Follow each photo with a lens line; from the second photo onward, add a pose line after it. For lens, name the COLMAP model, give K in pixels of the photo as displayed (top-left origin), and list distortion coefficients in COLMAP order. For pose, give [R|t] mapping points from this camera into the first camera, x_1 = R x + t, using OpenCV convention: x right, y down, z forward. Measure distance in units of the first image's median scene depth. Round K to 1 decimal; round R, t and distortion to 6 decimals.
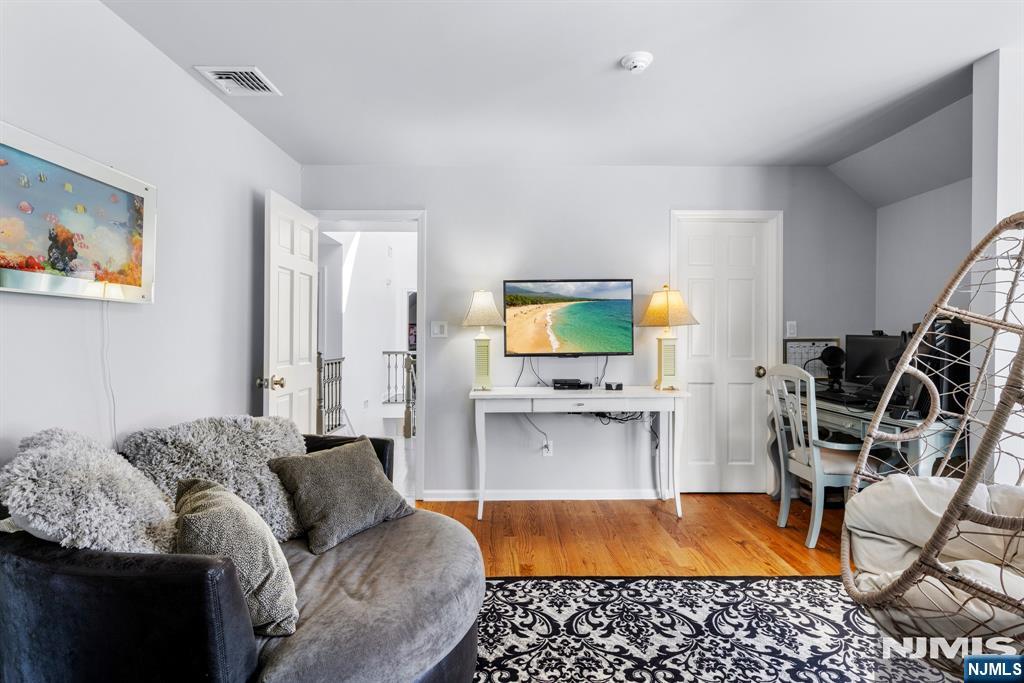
lens RADIAL K [[514.4, 0, 512.0], [0, 514.4, 341.5], [0, 0, 1]] dist [0.000112, -0.000054]
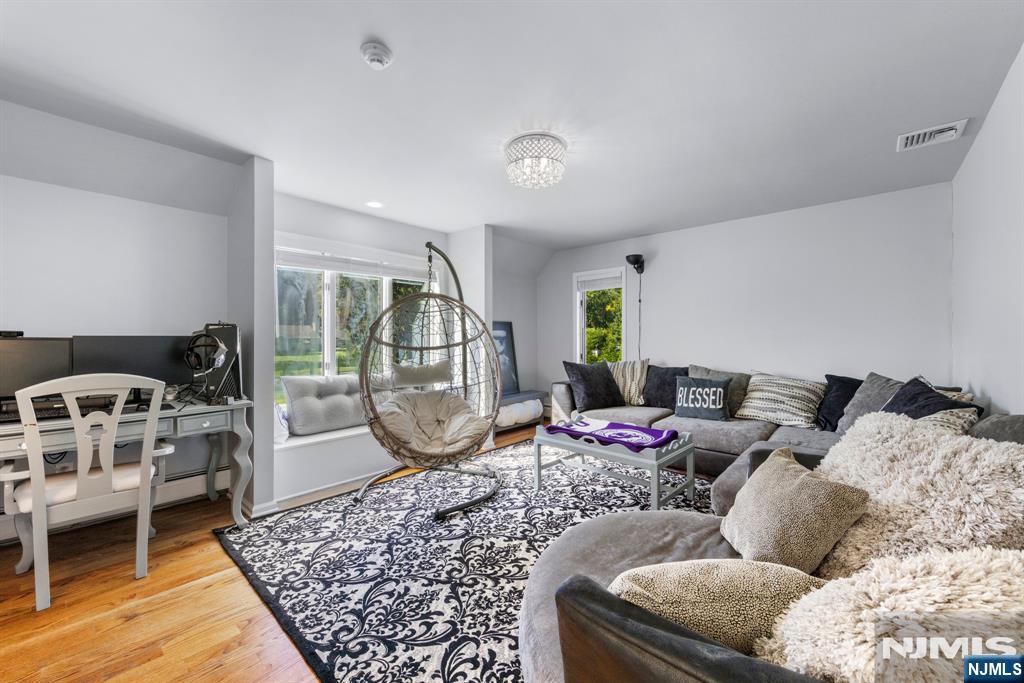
lens RADIAL K [[415.3, 0, 512.0], [0, 415.3, 341.5], [0, 0, 1]] dist [0.001206, 0.000039]
pose [[-0.744056, -0.007366, 0.668077, -0.499092], [0.005565, 0.999836, 0.017222, -0.017631], [-0.668094, 0.016532, -0.743893, 1.486064]]
